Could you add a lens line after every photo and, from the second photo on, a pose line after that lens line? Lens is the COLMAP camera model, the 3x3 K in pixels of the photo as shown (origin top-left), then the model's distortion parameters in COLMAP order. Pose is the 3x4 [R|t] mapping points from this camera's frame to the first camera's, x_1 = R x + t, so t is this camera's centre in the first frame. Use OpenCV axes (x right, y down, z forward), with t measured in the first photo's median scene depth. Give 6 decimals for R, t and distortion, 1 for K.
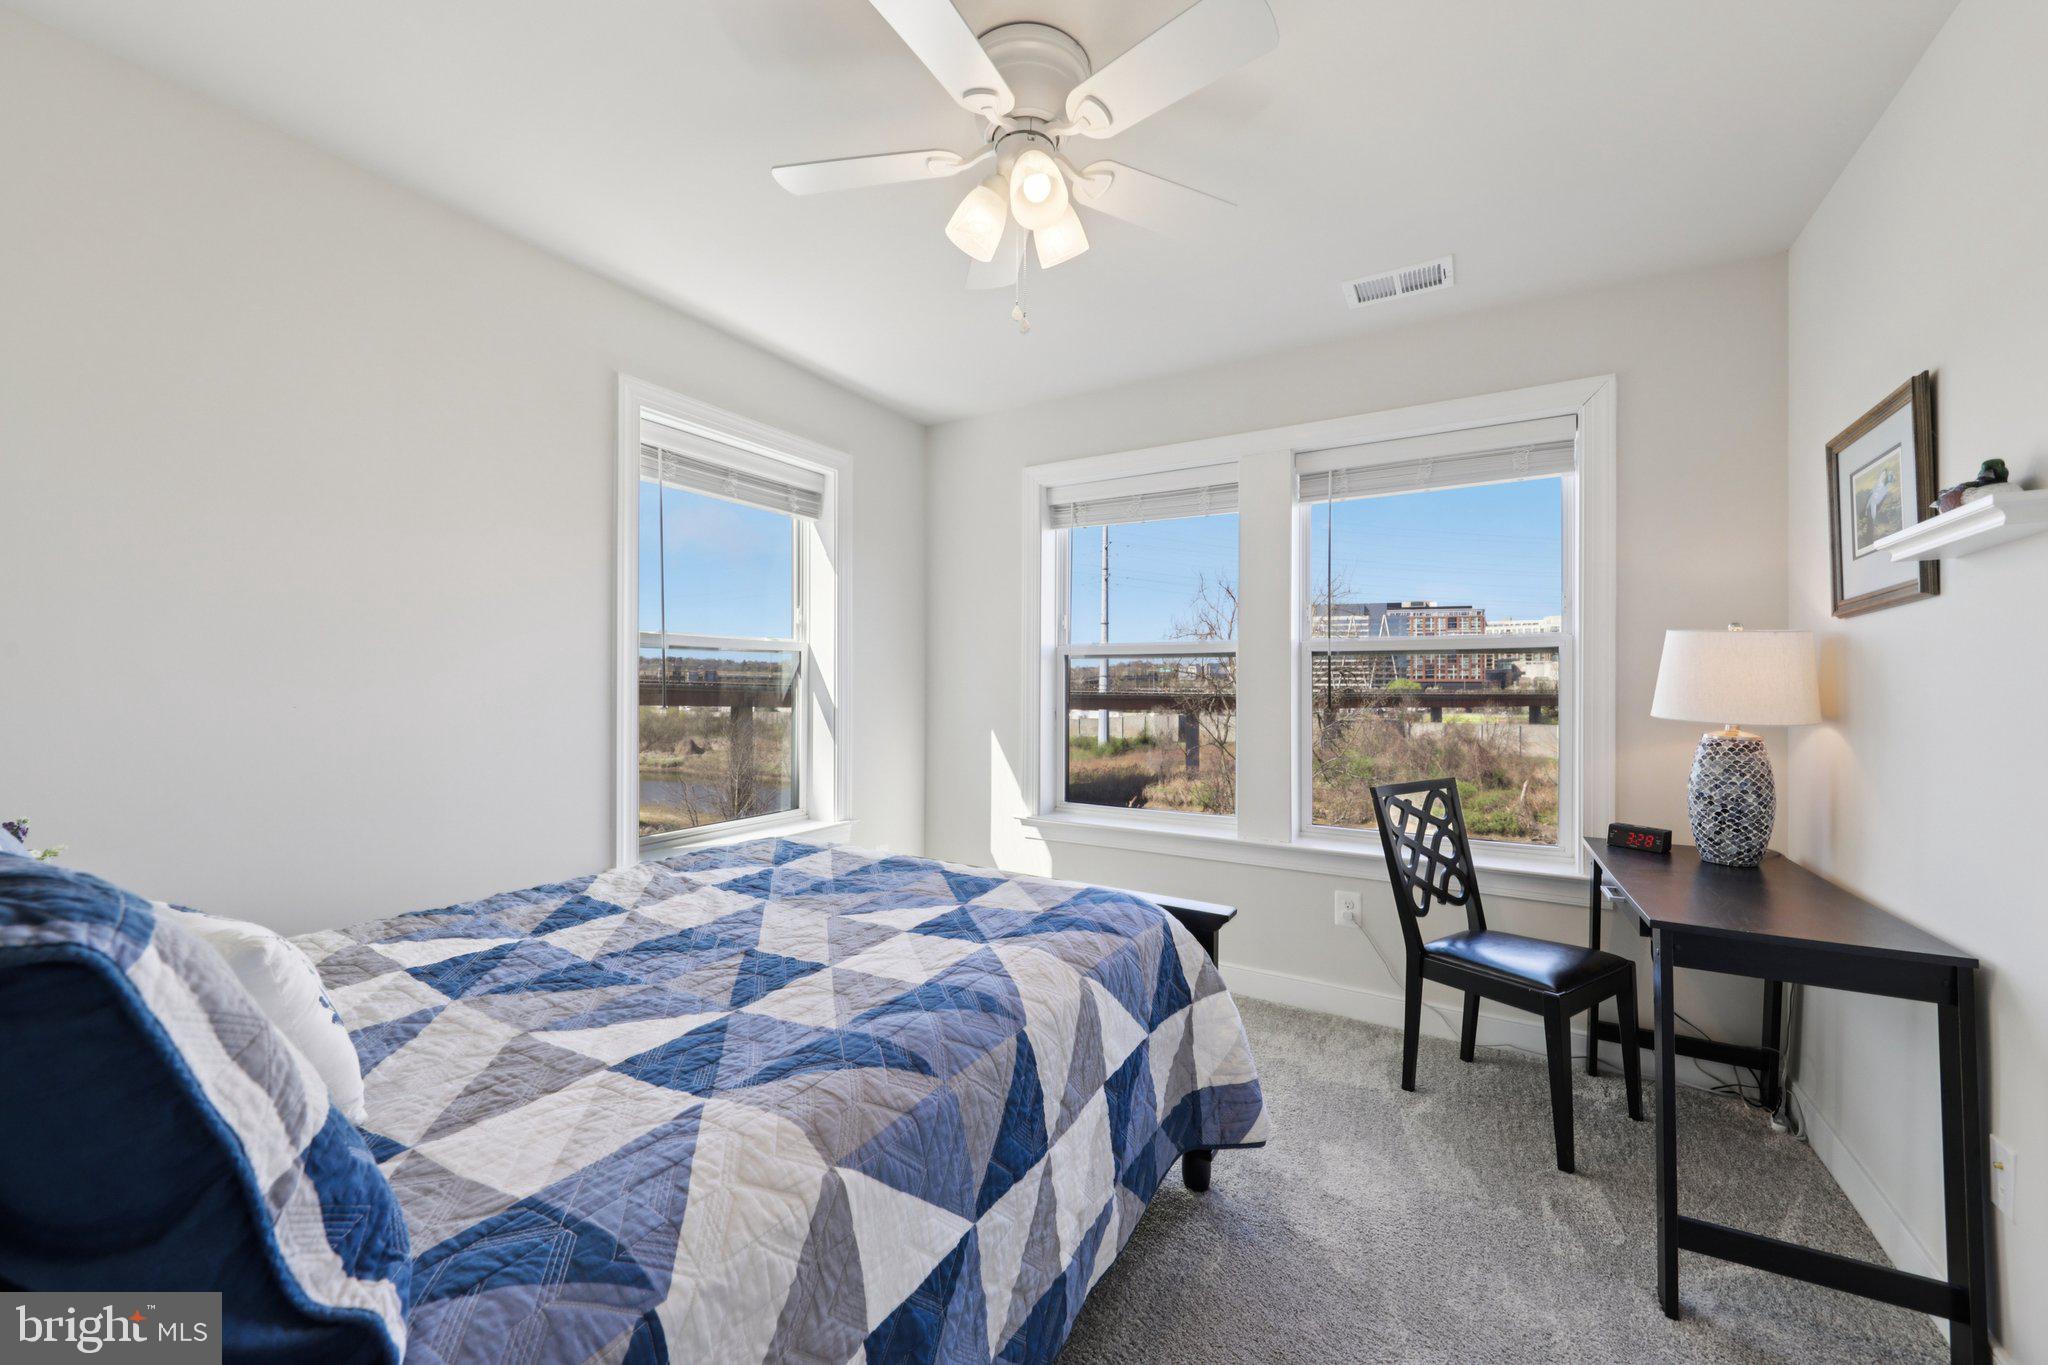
lens RADIAL K [[780.6, 0, 1029.2], [0, 780.6, 667.1], [0, 0, 1]] dist [-0.009826, -0.000922]
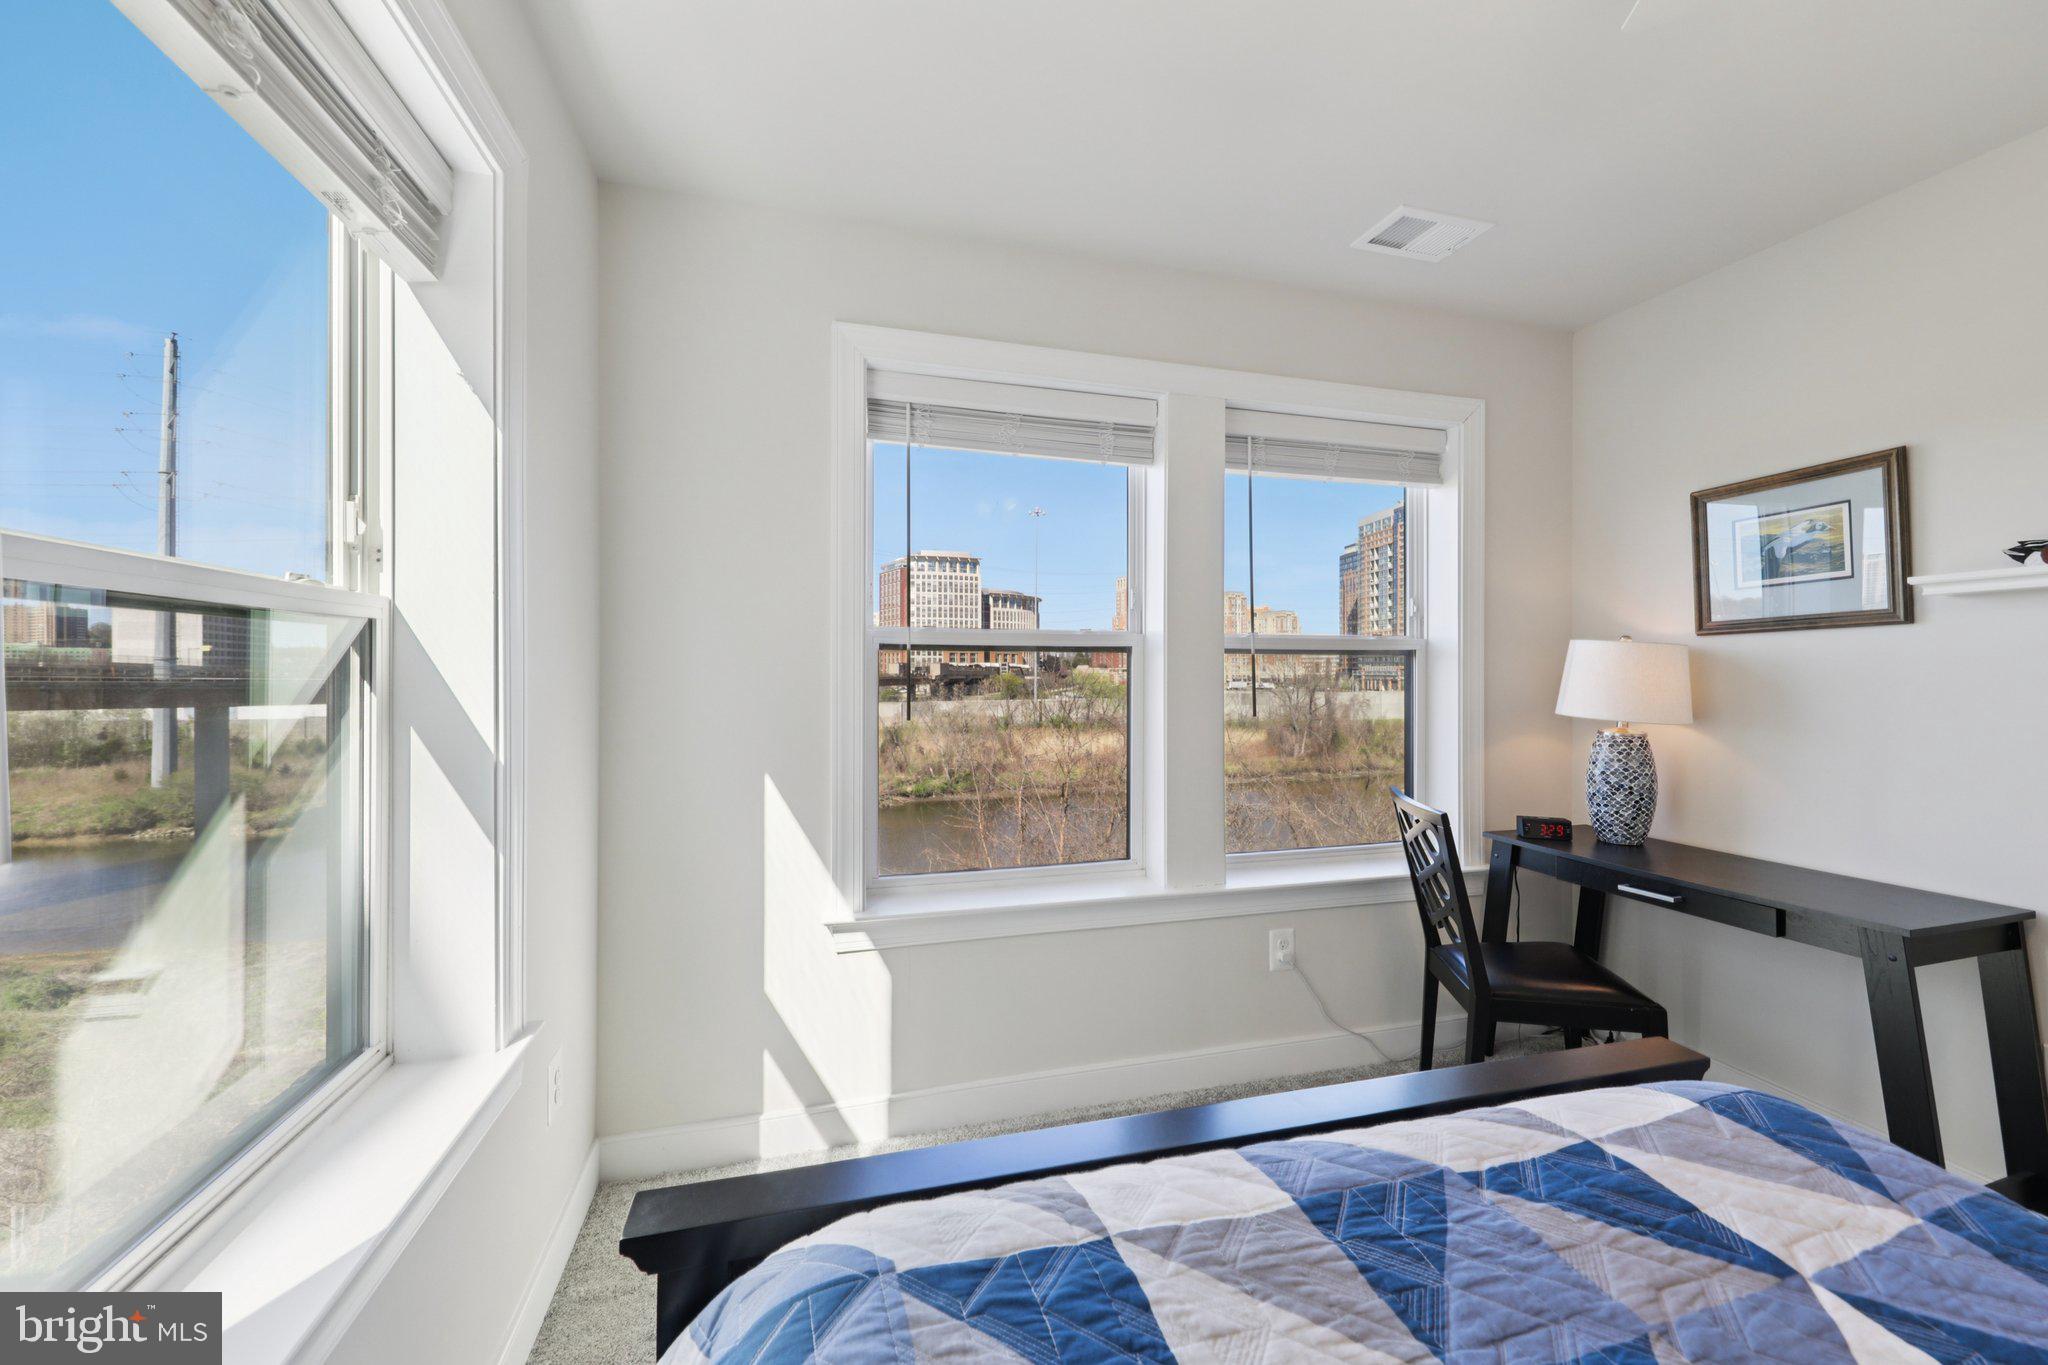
lens RADIAL K [[747.4, 0, 1027.0], [0, 747.4, 683.8], [0, 0, 1]] dist [0.002089, -0.001675]
pose [[0.689164, -0.015410, 0.724442, -0.371519], [-0.013089, 0.999346, 0.033709, -0.008506], [-0.724488, -0.032713, 0.688511, 0.605084]]
